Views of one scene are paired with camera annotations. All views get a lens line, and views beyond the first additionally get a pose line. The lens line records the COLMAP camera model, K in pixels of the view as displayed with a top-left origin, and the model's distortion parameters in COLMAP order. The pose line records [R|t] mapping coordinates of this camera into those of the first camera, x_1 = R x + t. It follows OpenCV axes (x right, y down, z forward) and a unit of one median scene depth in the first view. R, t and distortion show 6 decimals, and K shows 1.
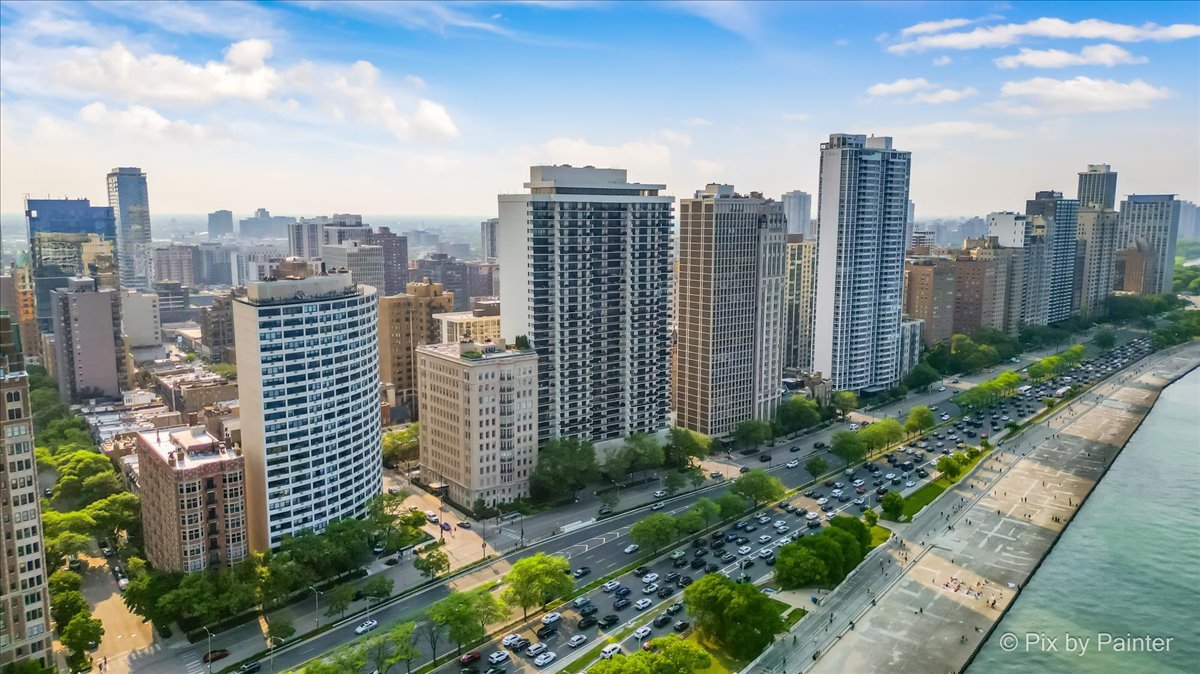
lens RADIAL K [[842.5, 0, 600.0], [0, 842.5, 337.0], [0, 0, 1]] dist [0.073758, -0.076532]
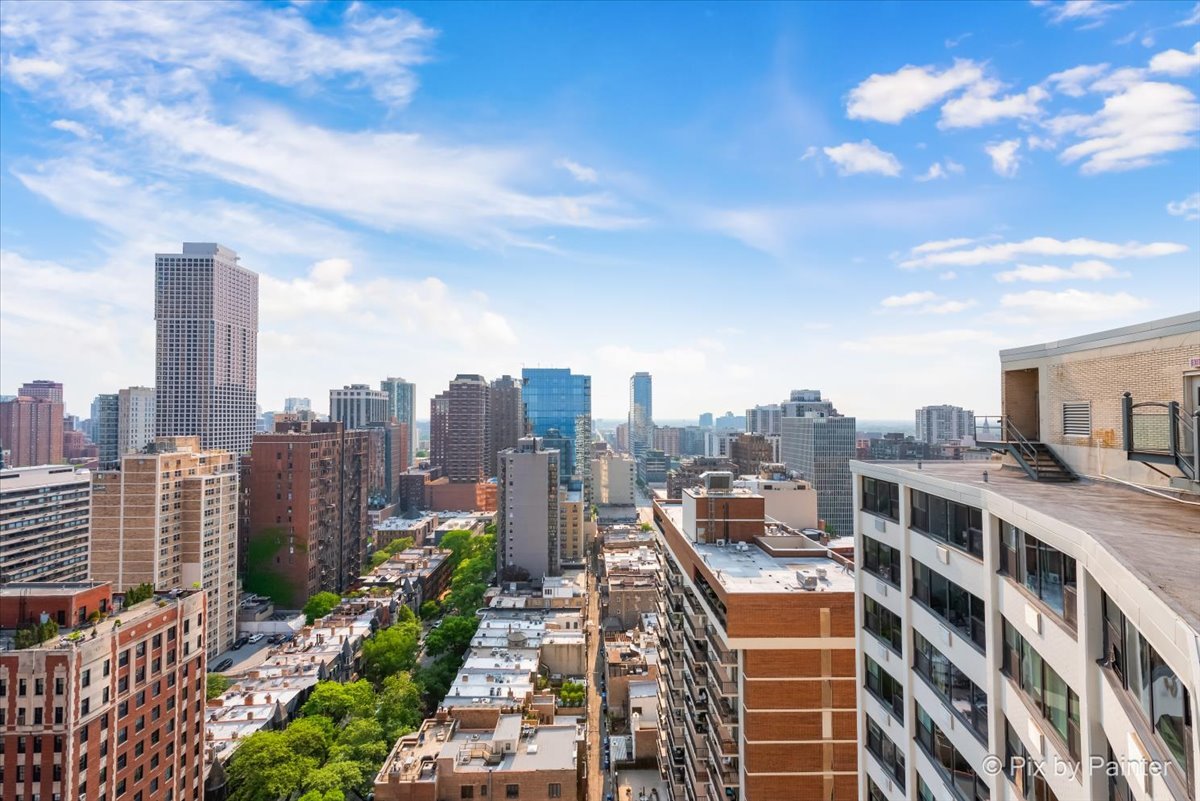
lens RADIAL K [[487.2, 0, 608.5], [0, 487.2, 408.7], [0, 0, 1]] dist [0.014943, -0.003185]
pose [[0.814432, -0.008603, -0.580195, -0.219706], [-0.087503, 0.986635, -0.137460, -0.032694], [0.573623, 0.162721, 0.802794, 0.583168]]
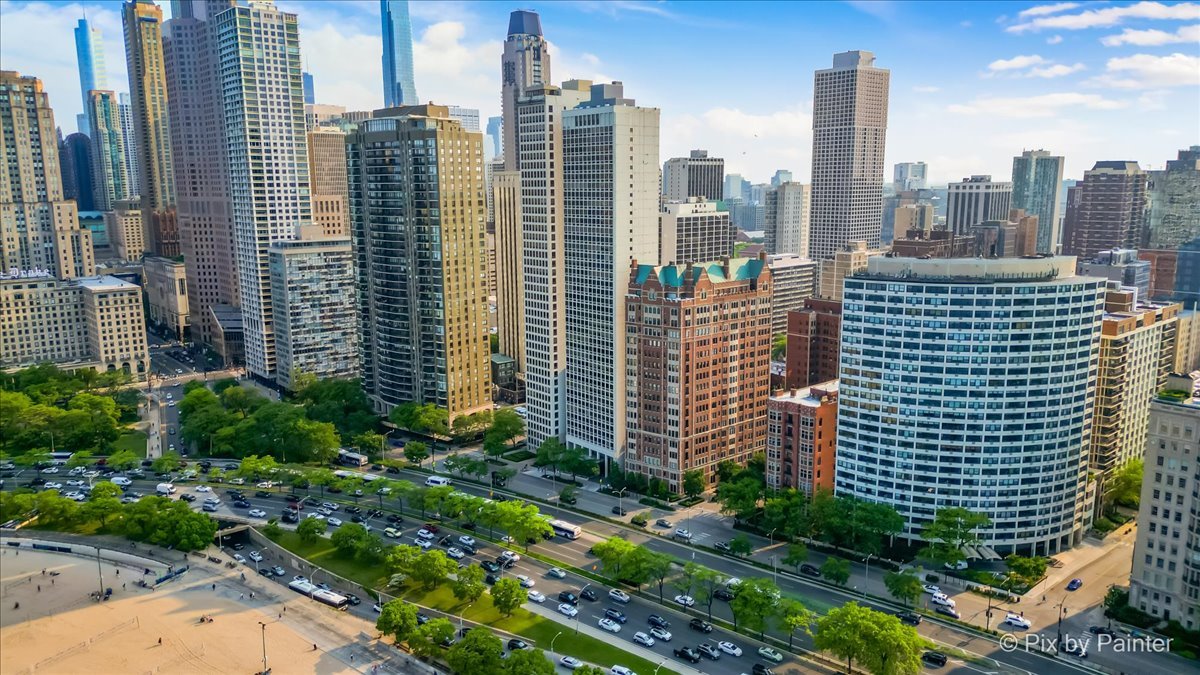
lens RADIAL K [[842.5, 0, 600.0], [0, 842.5, 337.5], [0, 0, 1]] dist [0.073758, -0.076532]
pose [[0.046485, 0.179671, -0.982628, 0.343611], [-0.140995, 0.975023, 0.171611, -0.053746], [0.988918, 0.130569, 0.070657, 0.324730]]
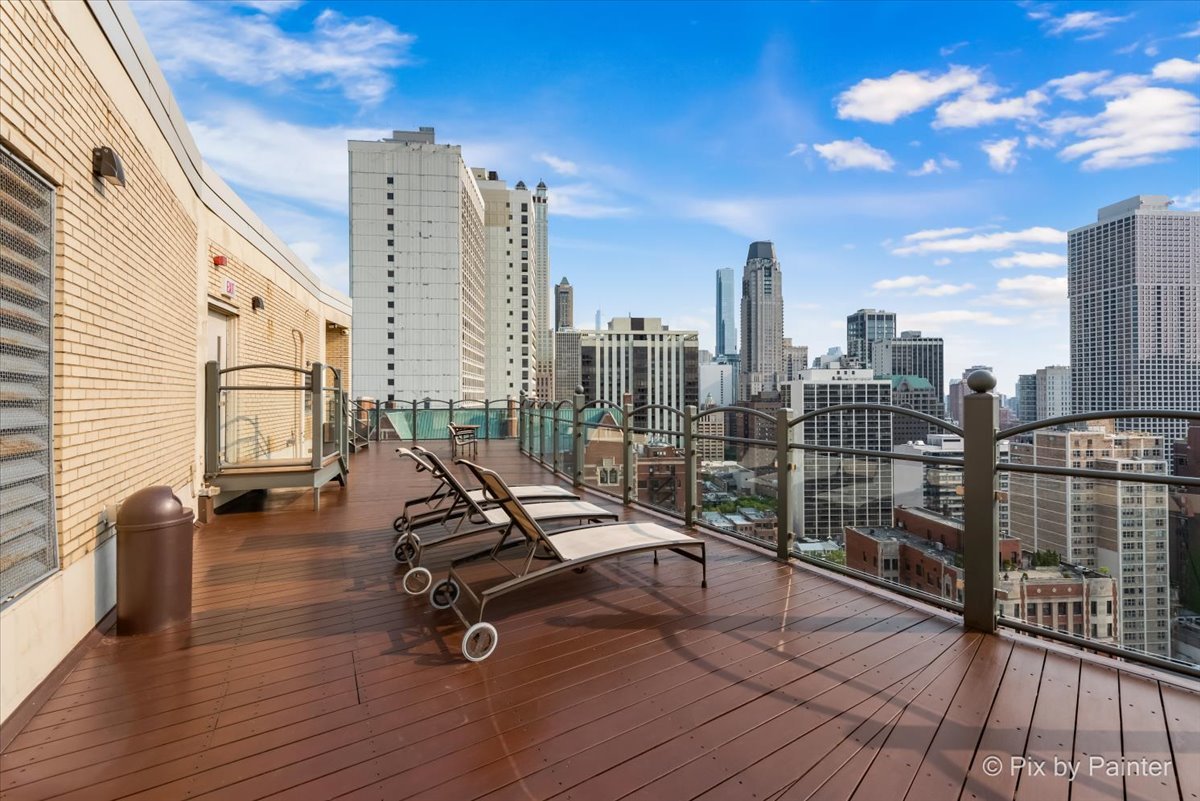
lens RADIAL K [[479.6, 0, 594.8], [0, 479.6, 392.3], [0, 0, 1]] dist [0.008392, -0.000442]
pose [[-0.545047, -0.004627, -0.838393, -0.205486], [-0.121145, 0.989925, 0.073294, -0.033285], [0.829607, 0.141516, -0.540116, 0.586463]]
